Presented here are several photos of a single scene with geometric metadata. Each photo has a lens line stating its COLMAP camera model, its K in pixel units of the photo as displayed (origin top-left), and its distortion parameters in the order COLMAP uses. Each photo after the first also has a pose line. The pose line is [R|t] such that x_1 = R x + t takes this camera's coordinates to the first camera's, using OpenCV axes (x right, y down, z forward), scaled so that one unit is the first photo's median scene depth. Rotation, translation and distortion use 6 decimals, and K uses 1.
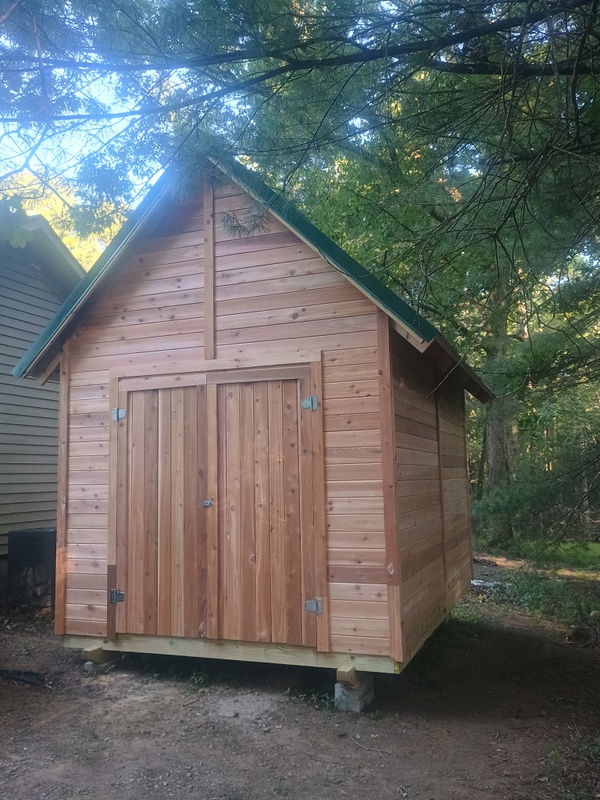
lens RADIAL K [[693.9, 0, 296.6], [0, 693.9, 396.9], [0, 0, 1]] dist [0.016264, 0.004371]
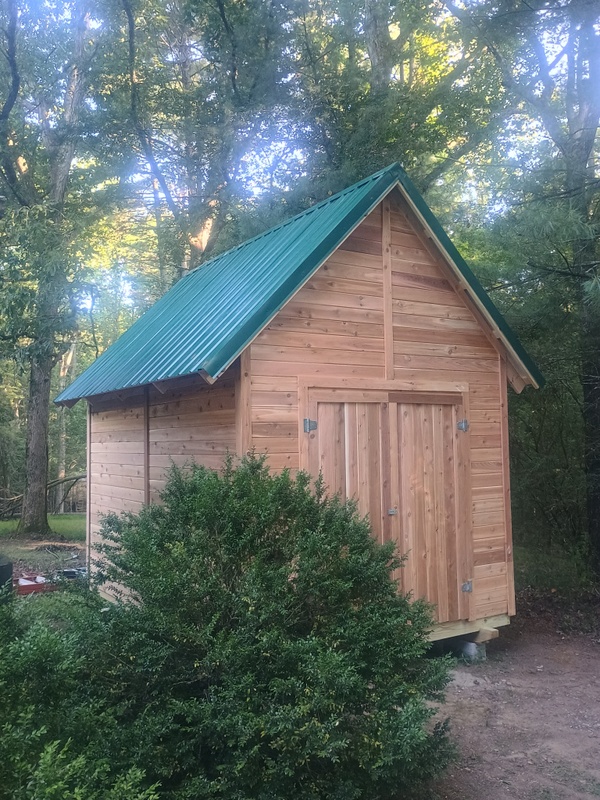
lens RADIAL K [[693.9, 0, 296.6], [0, 693.9, 396.9], [0, 0, 1]] dist [0.016264, 0.004371]
pose [[0.605543, 0.059303, 0.793600, -1.089140], [-0.089364, 0.995980, -0.006238, -0.006872], [-0.790779, -0.067142, 0.608408, 0.457516]]
